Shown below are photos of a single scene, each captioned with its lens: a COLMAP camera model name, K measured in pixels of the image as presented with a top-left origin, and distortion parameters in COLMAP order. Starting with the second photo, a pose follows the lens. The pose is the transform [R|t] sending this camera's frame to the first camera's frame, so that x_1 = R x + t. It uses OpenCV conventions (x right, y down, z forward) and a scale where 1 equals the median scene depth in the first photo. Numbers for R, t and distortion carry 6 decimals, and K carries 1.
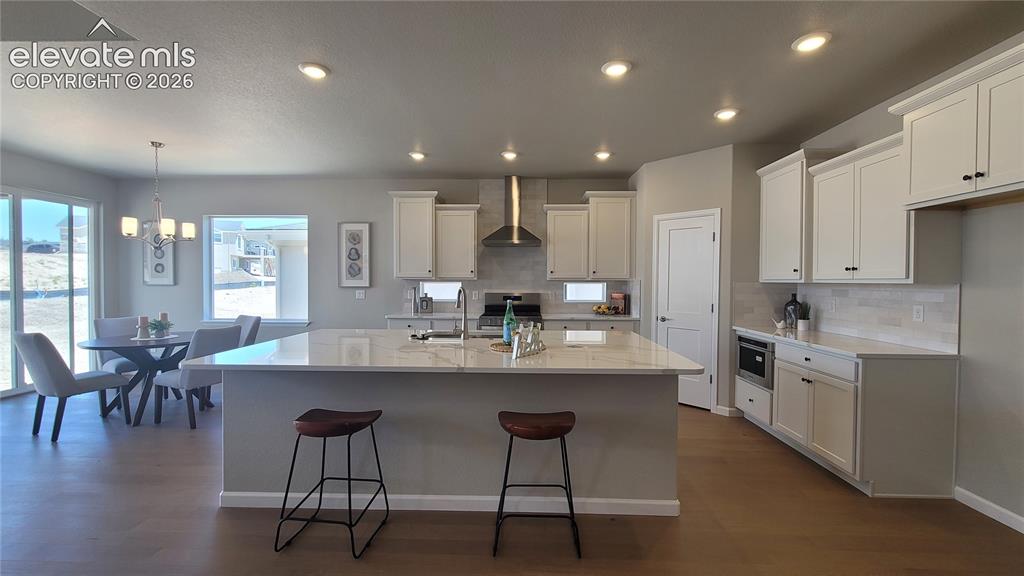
lens RADIAL K [[415.7, 0, 514.7], [0, 415.7, 288.6], [0, 0, 1]] dist [-0.001481, -0.000344]
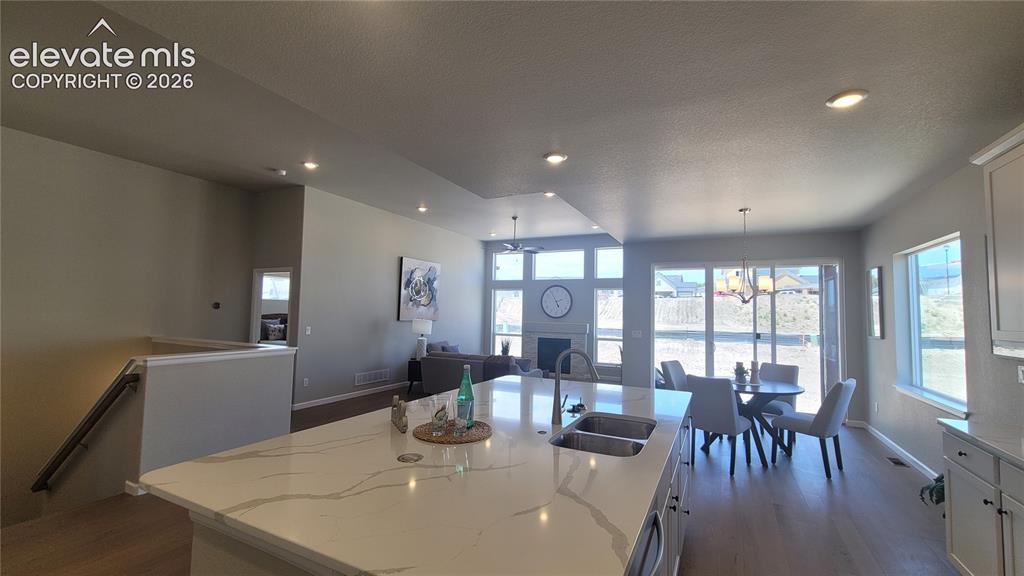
lens RADIAL K [[415.7, 0, 514.7], [0, 415.7, 288.6], [0, 0, 1]] dist [-0.001481, -0.000344]
pose [[-0.418467, -0.067131, -0.905748, 0.324677], [-0.041567, 0.997635, -0.054737, -0.036144], [0.907280, 0.014743, -0.420268, 0.706823]]
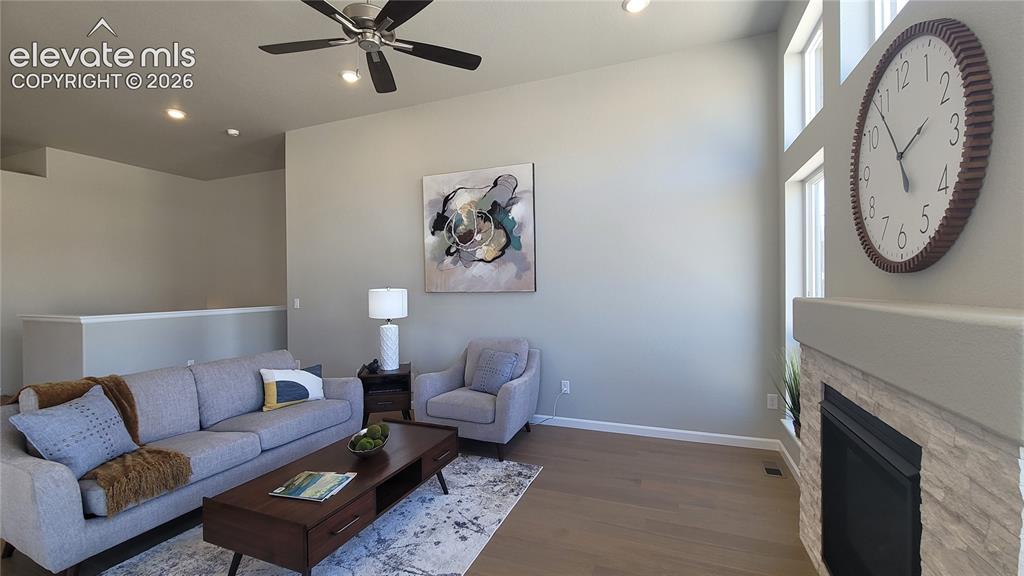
lens RADIAL K [[415.7, 0, 514.7], [0, 415.7, 288.6], [0, 0, 1]] dist [-0.001481, -0.000344]
pose [[-0.939112, 0.001561, 0.343607, -1.300444], [0.010793, 0.999630, 0.024957, -0.011902], [-0.343441, 0.027146, -0.938782, 0.430115]]
